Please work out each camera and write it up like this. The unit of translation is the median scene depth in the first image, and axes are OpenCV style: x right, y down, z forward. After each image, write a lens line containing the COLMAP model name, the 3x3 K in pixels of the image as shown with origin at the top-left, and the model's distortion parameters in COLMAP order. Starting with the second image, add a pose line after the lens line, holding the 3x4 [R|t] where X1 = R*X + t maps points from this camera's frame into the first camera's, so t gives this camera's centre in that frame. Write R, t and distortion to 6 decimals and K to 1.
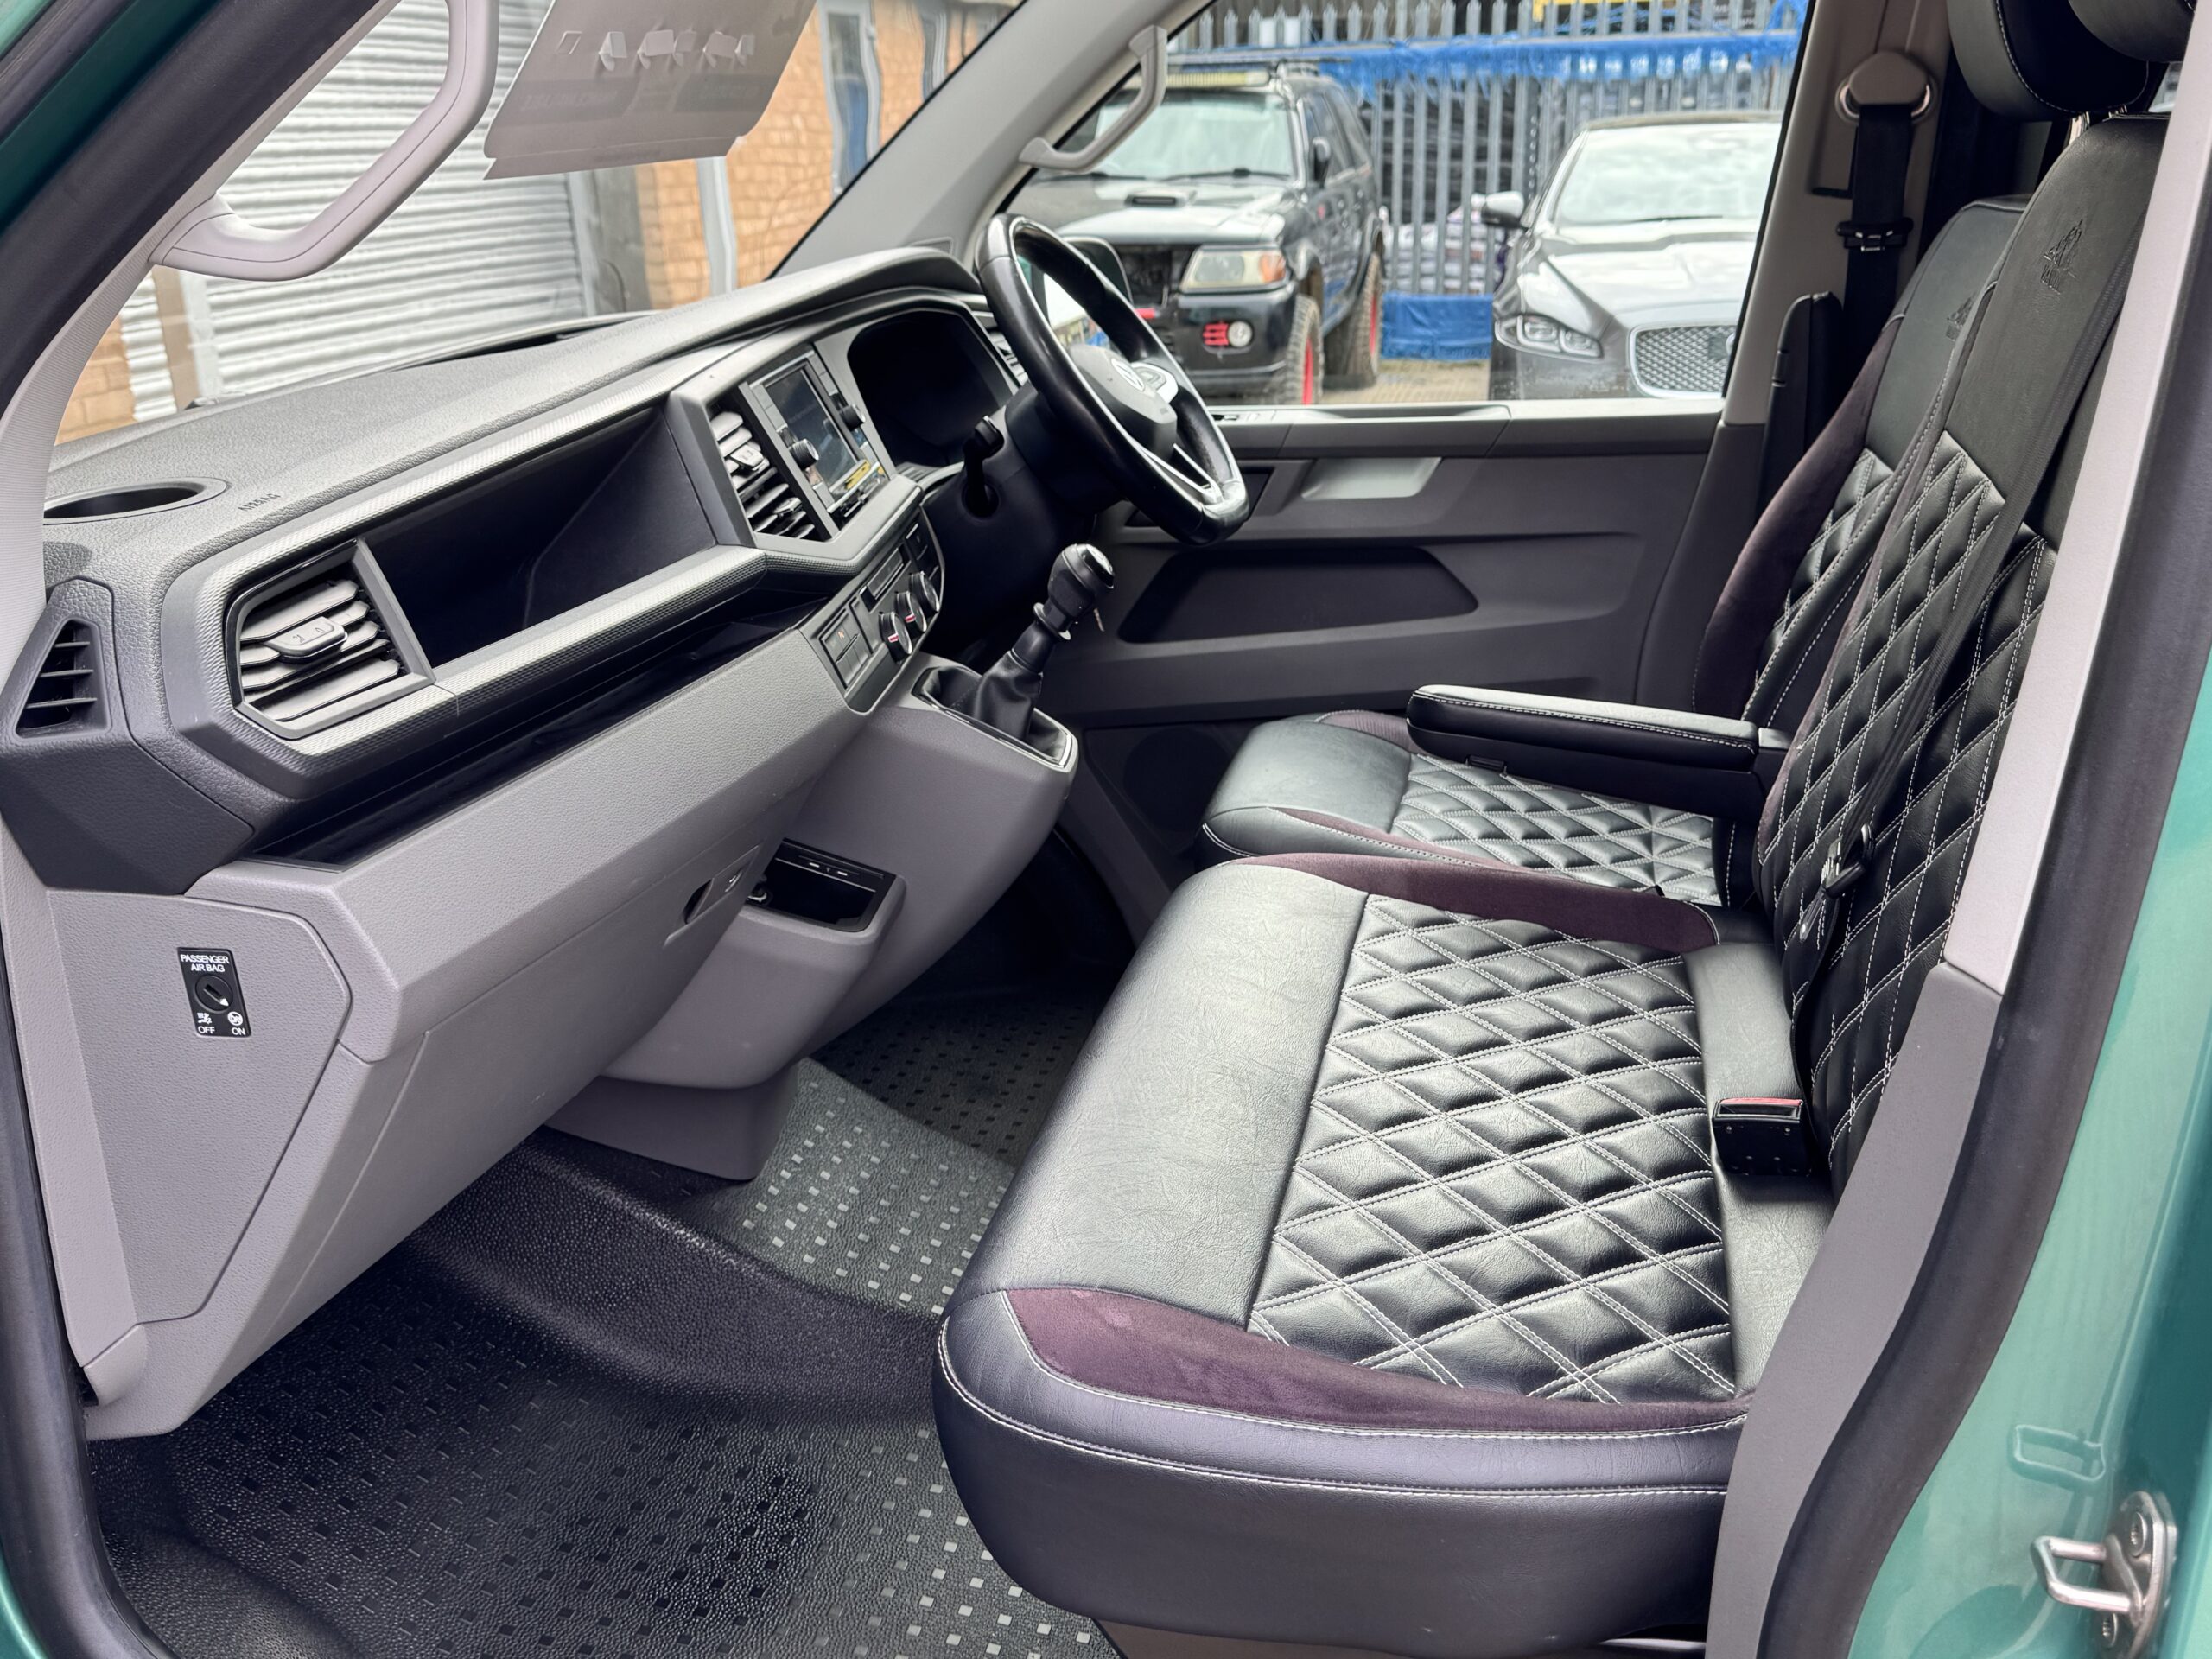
lens RADIAL K [[2102.6, 0, 1106.0], [0, 2102.6, 829.5], [0, 0, 1]] dist [0.147922, -0.406580]
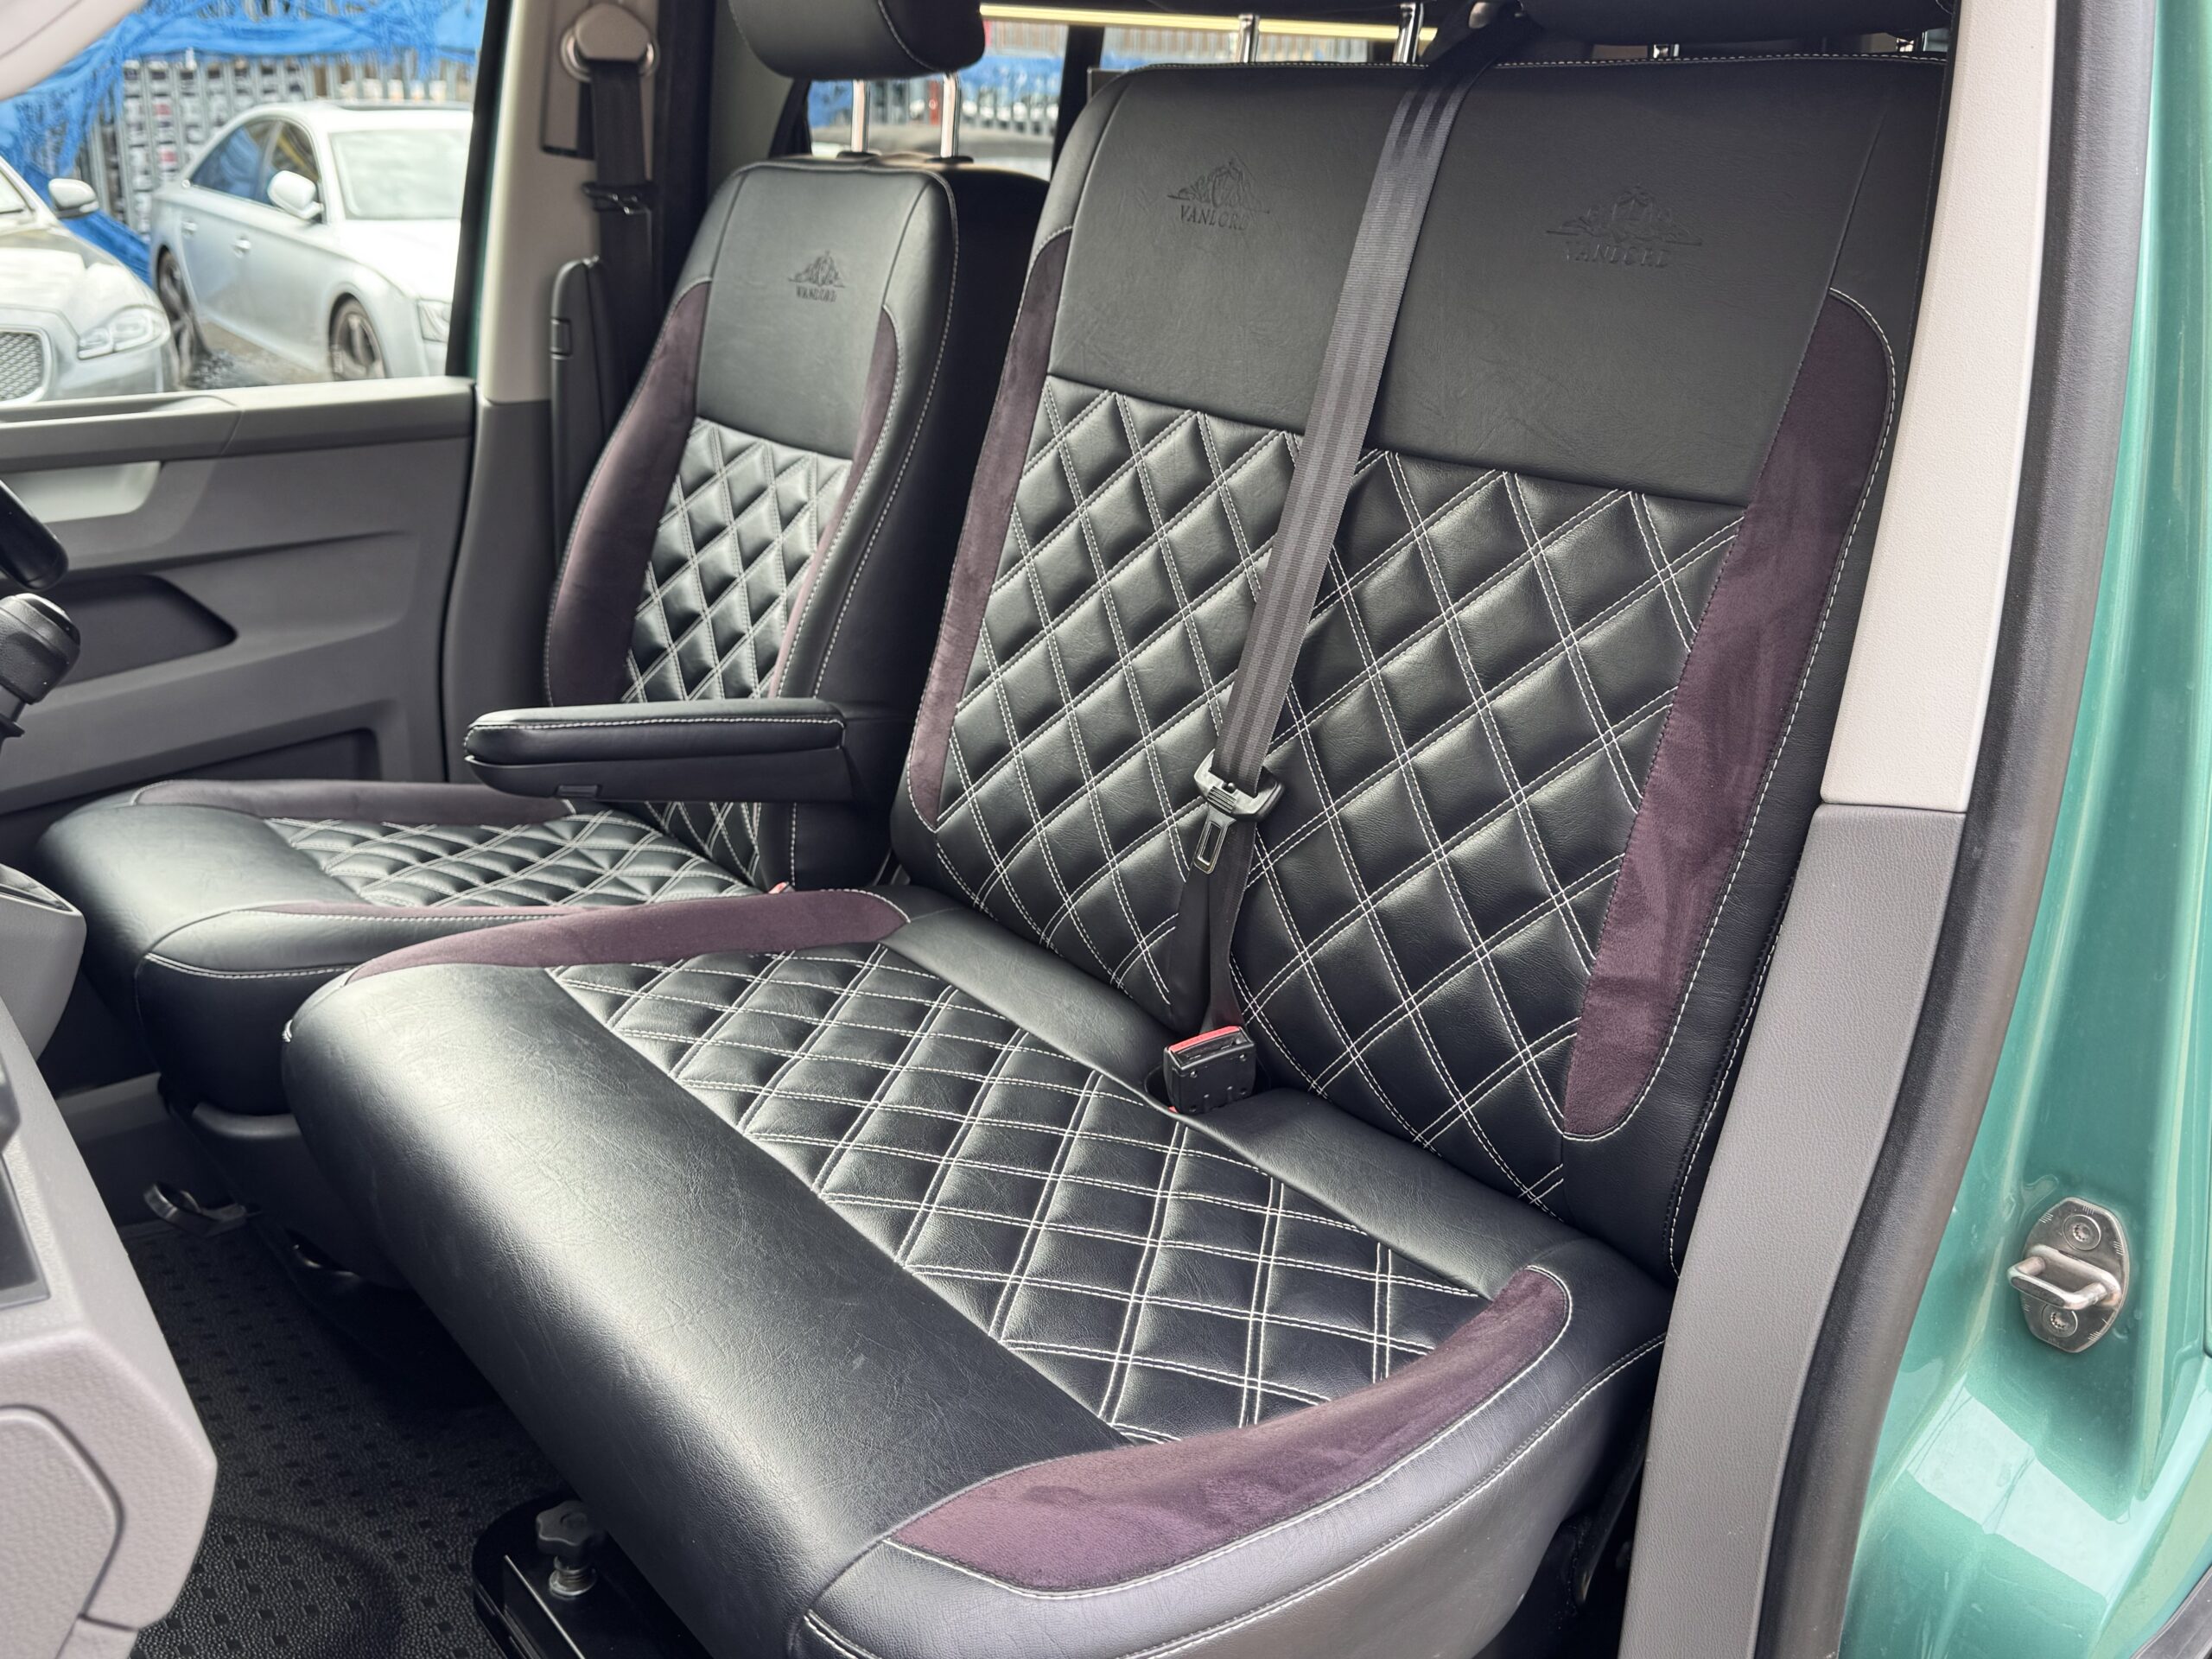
lens RADIAL K [[2102.6, 0, 1106.0], [0, 2102.6, 829.5], [0, 0, 1]] dist [0.147922, -0.406580]
pose [[0.632910, -0.200138, 0.747910, -0.280944], [0.201790, 0.975265, 0.090215, -0.043476], [-0.747466, 0.093823, 0.657641, 0.232637]]
